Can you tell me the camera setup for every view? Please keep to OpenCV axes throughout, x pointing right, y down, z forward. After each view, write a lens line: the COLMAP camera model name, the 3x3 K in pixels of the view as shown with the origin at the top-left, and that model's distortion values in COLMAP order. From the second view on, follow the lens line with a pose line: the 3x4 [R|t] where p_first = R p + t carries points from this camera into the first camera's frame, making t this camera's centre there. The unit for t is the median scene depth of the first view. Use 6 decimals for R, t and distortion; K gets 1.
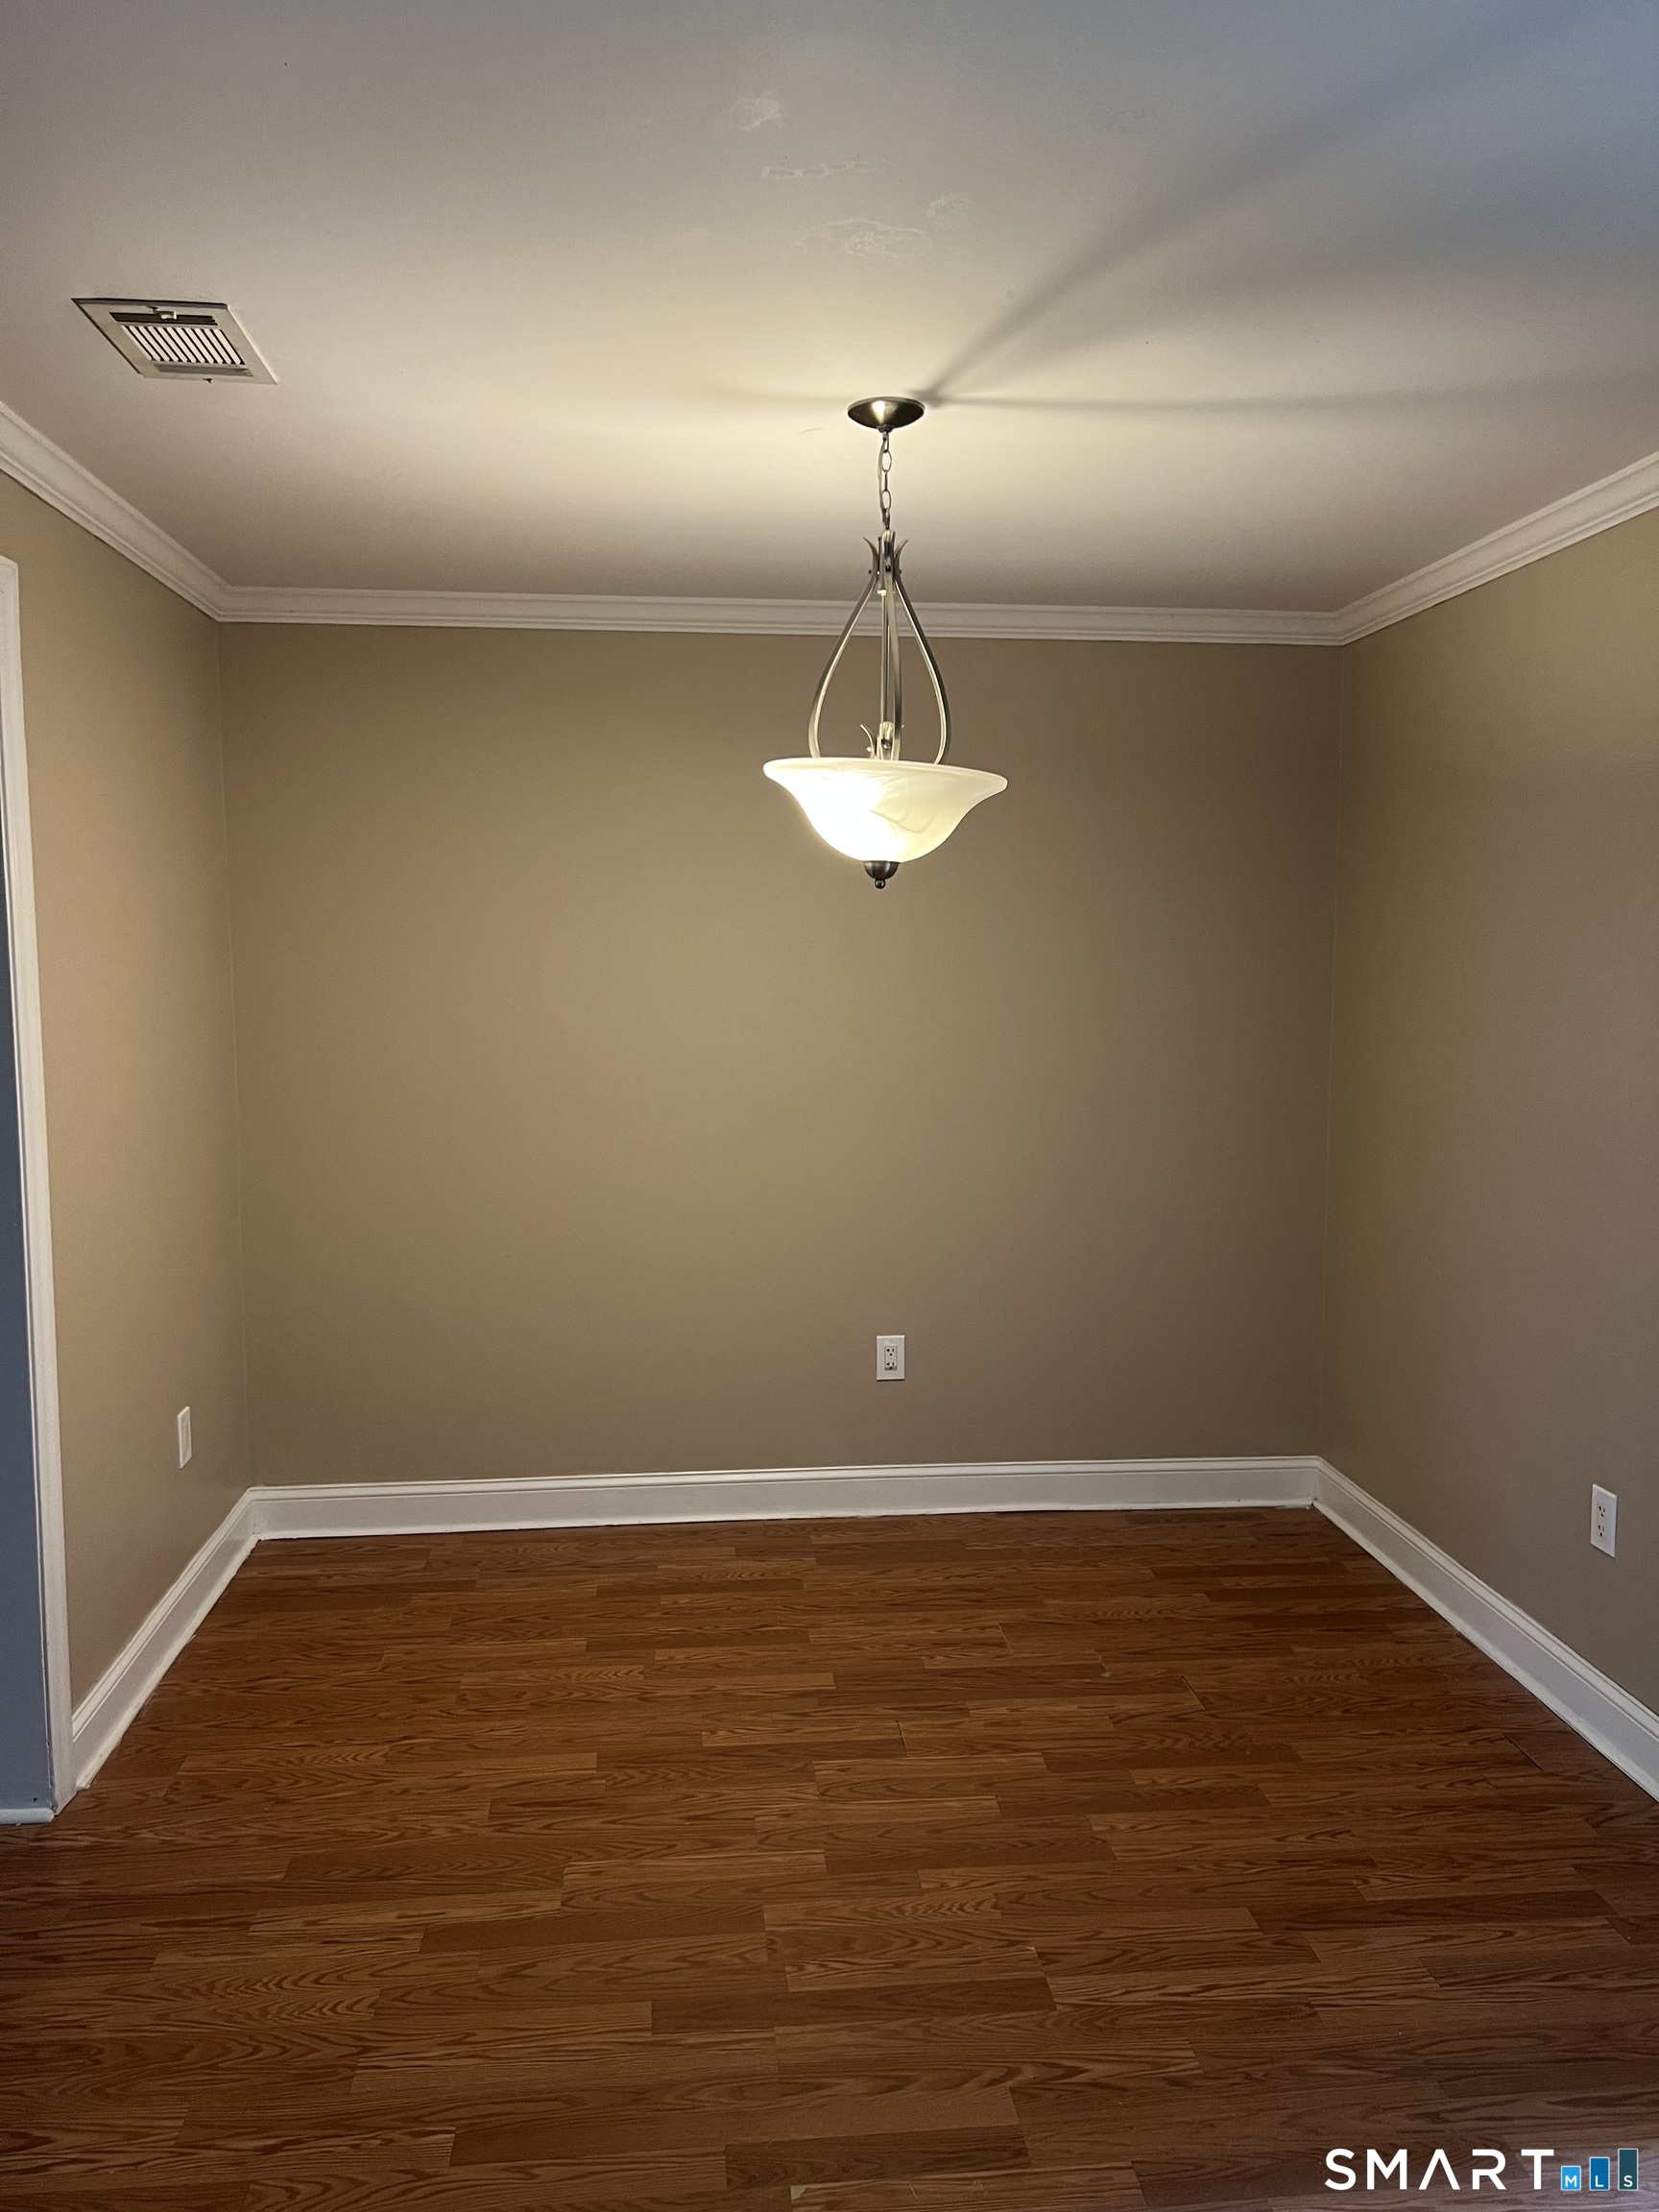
lens RADIAL K [[1690.0, 0, 833.1], [0, 1690.0, 1077.6], [0, 0, 1]] dist [-0.002783, 0.002910]
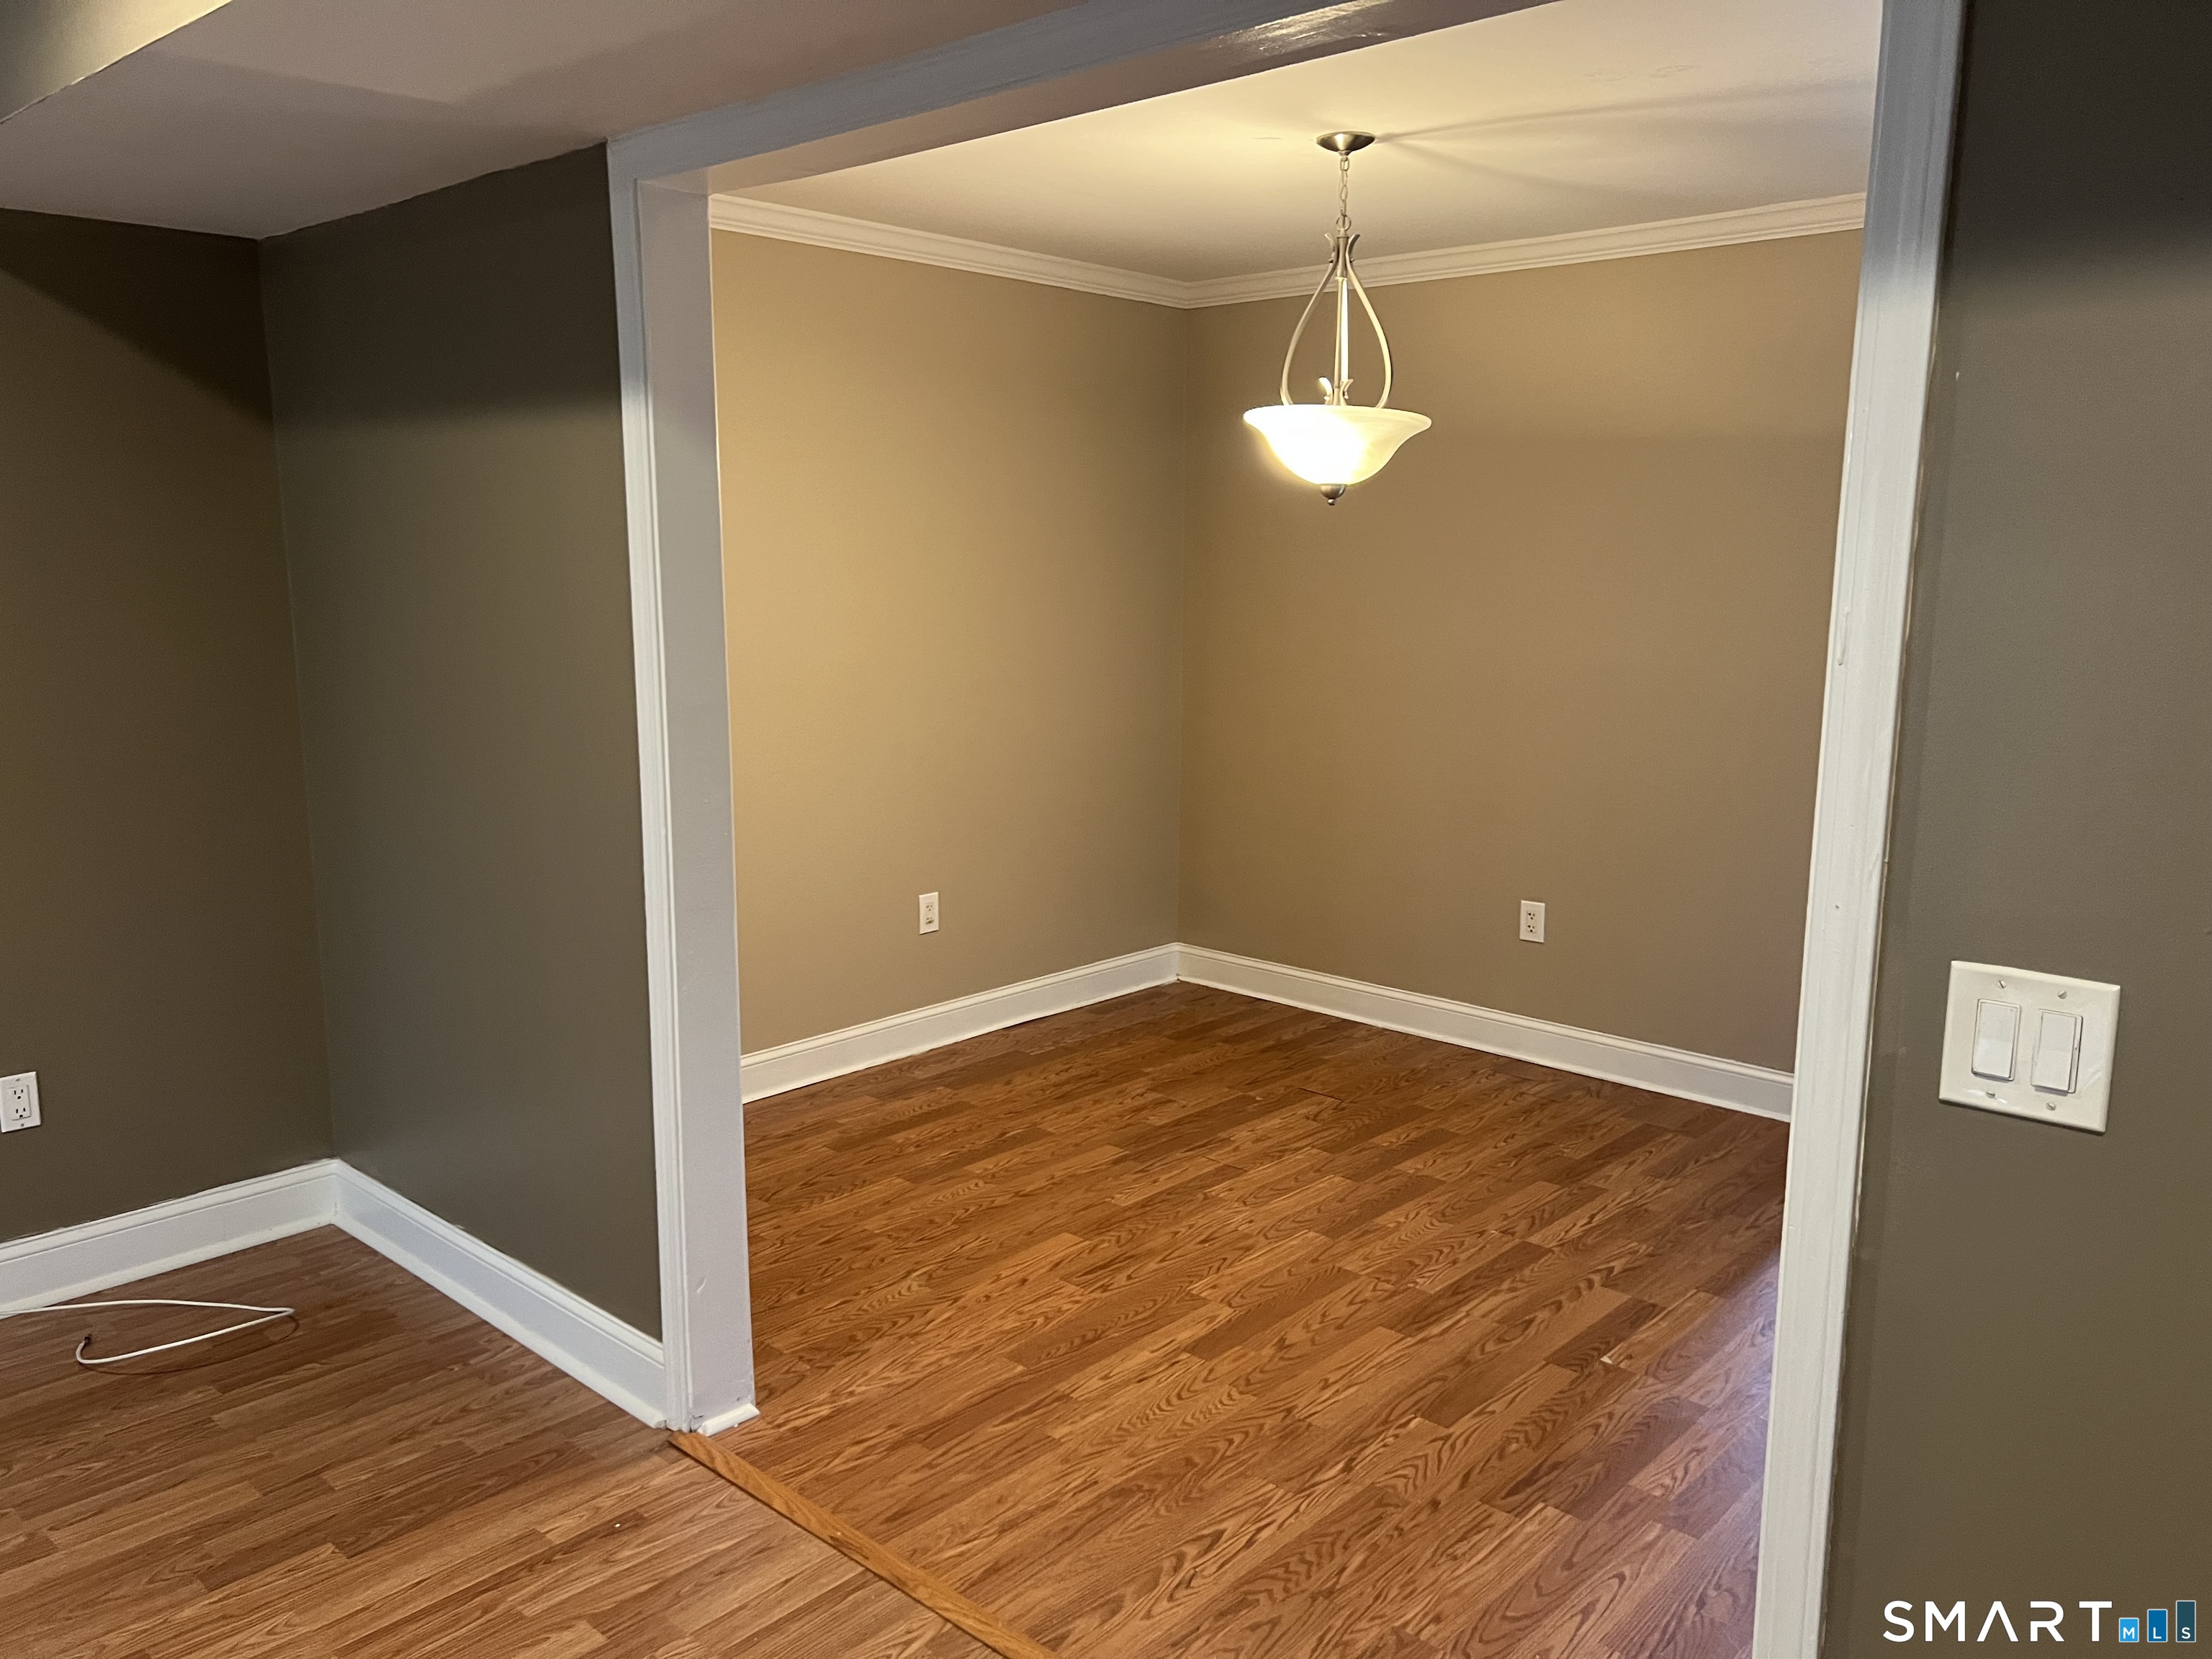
lens RADIAL K [[1639.8, 0, 1101.0], [0, 1639.8, 809.7], [0, 0, 1]] dist [0.025001, -0.063357]
pose [[0.769236, -0.108575, 0.629672, -0.816649], [0.057182, 0.993201, 0.101402, -0.015096], [-0.636401, -0.041996, 0.770215, 0.098015]]
